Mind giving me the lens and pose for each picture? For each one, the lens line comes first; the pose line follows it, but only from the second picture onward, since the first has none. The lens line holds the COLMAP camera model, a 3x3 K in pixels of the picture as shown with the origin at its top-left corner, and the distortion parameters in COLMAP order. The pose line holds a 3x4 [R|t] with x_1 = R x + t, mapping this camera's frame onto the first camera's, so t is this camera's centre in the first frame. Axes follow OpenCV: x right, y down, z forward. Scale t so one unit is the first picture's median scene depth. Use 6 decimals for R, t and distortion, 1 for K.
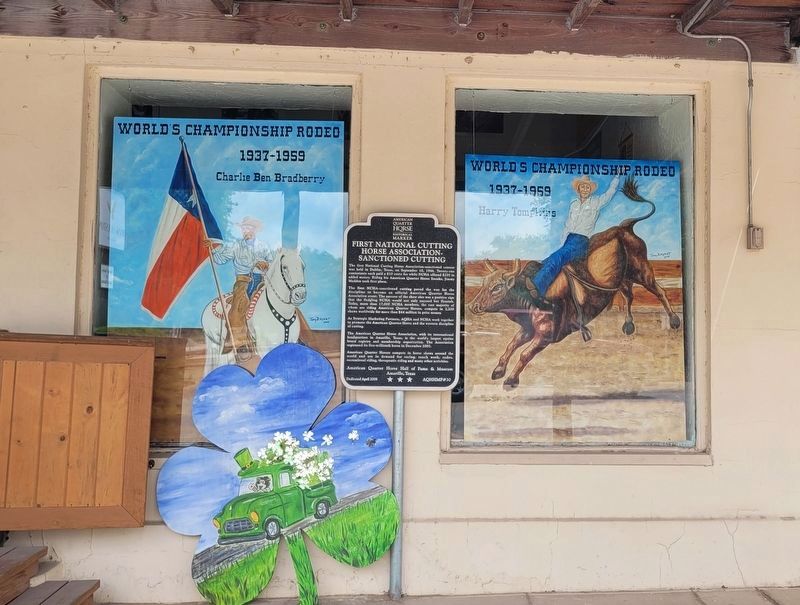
lens RADIAL K [[606.9, 0, 399.9], [0, 606.9, 302.7], [0, 0, 1]] dist [0.001537, 0.000564]
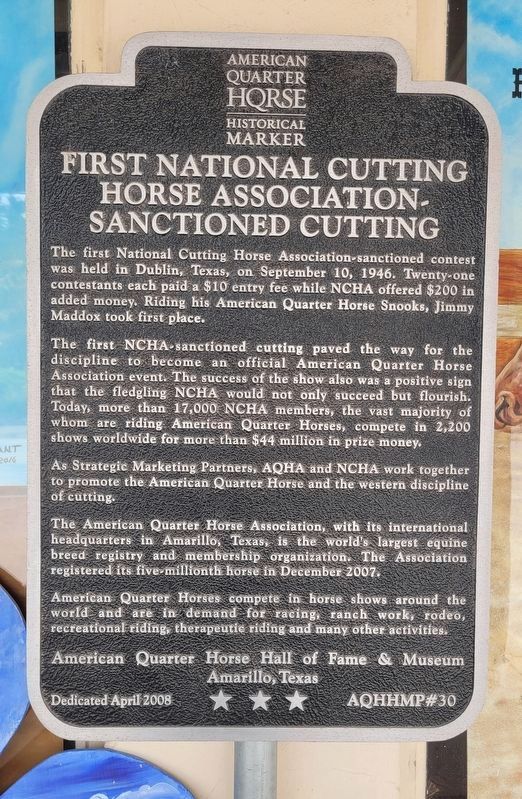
lens RADIAL K [[616.4, 0, 261.1], [0, 616.4, 401.0], [0, 0, 1]] dist [0.009979, 0.001816]
pose [[0.999847, -0.005065, -0.016723, 0.005879], [0.004461, 0.999343, -0.035957, 0.008735], [0.016894, 0.035877, 0.999213, 0.743340]]
